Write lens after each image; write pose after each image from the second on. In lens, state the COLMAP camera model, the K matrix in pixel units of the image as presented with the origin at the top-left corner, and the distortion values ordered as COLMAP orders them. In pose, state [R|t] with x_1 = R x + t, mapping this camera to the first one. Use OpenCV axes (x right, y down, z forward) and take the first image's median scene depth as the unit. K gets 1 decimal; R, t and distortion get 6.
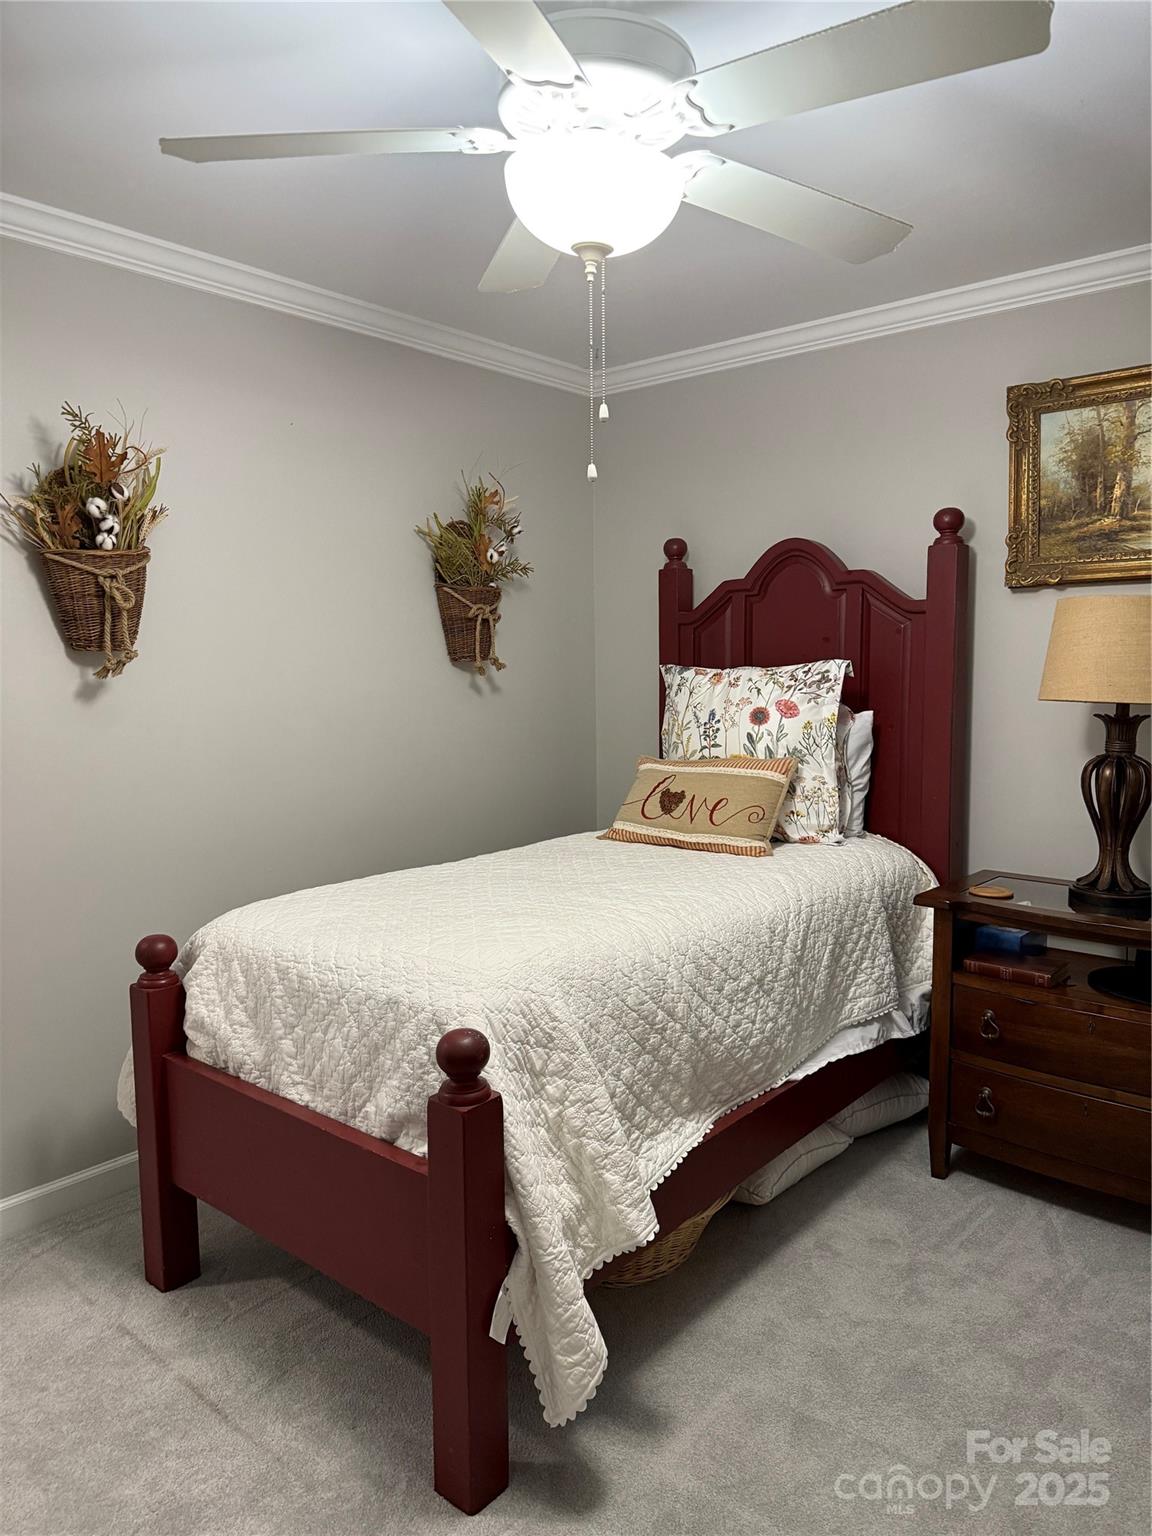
lens RADIAL K [[1092.6, 0, 584.3], [0, 1092.6, 755.0], [0, 0, 1]] dist [0.107491, -0.019604]
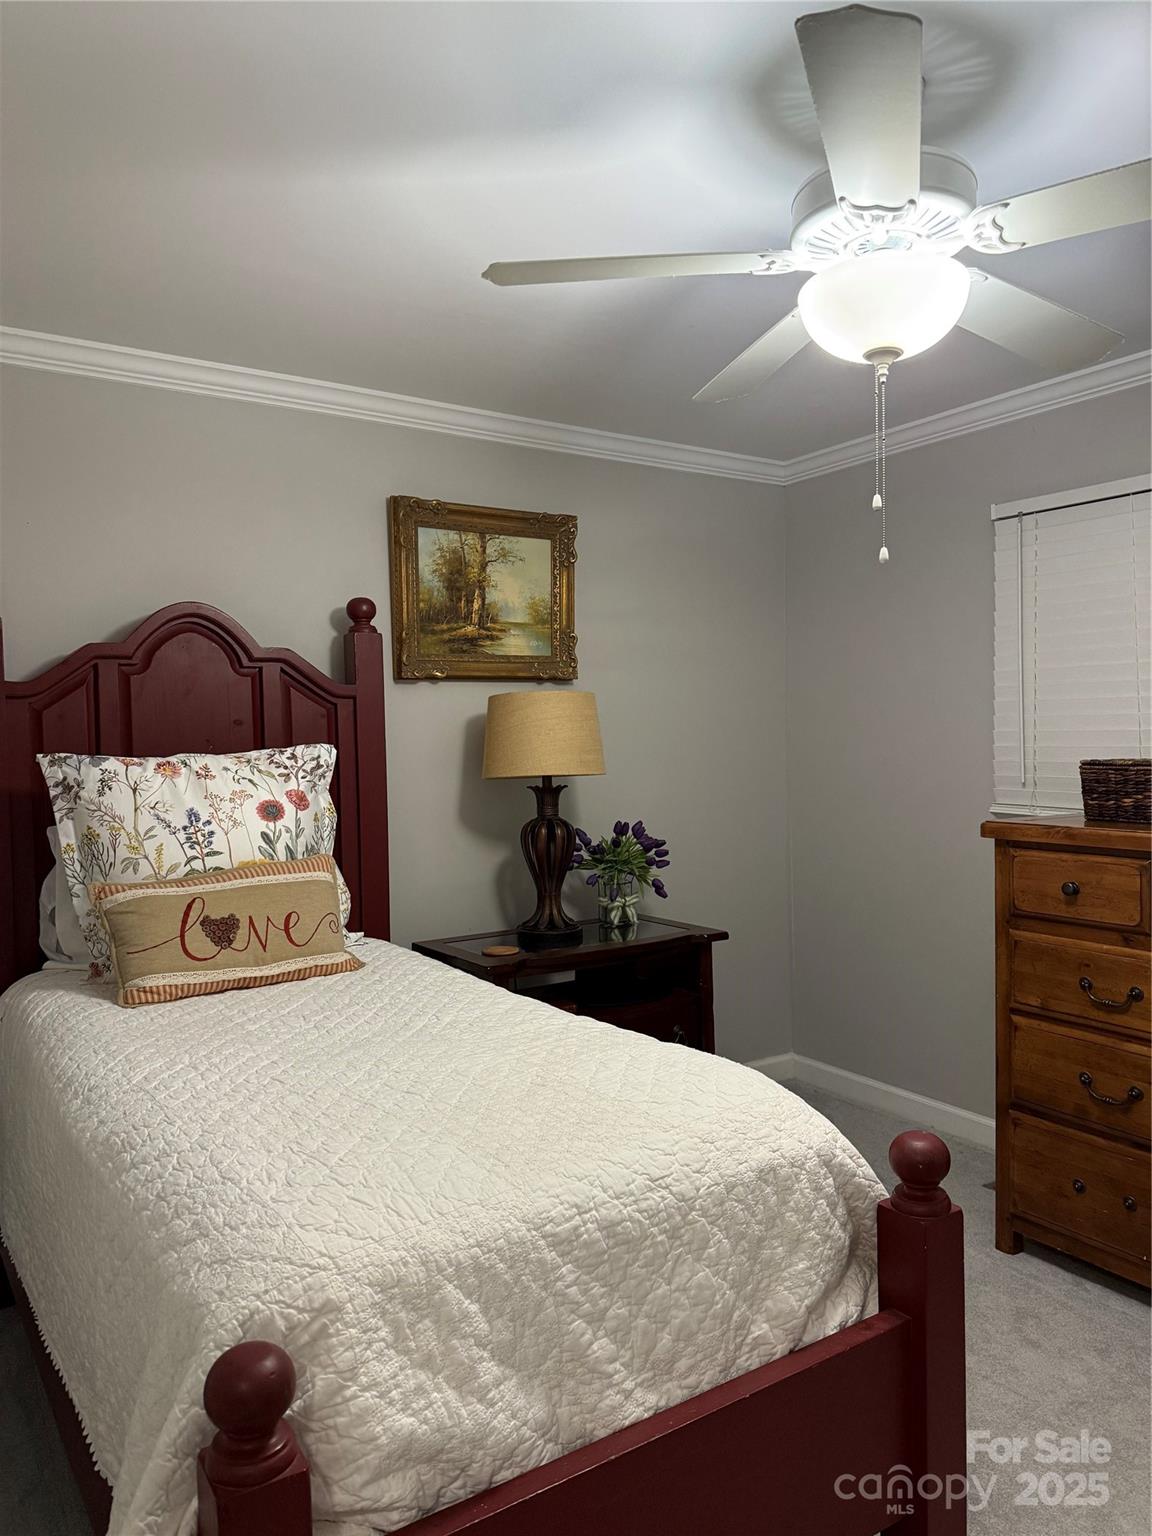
lens RADIAL K [[1092.6, 0, 580.3], [0, 1092.6, 772.0], [0, 0, 1]] dist [0.107491, -0.019604]
pose [[0.263283, -0.033702, 0.964130, -0.620947], [0.096053, 0.995339, 0.008563, -0.052342], [-0.959925, 0.090353, 0.265294, 0.571035]]
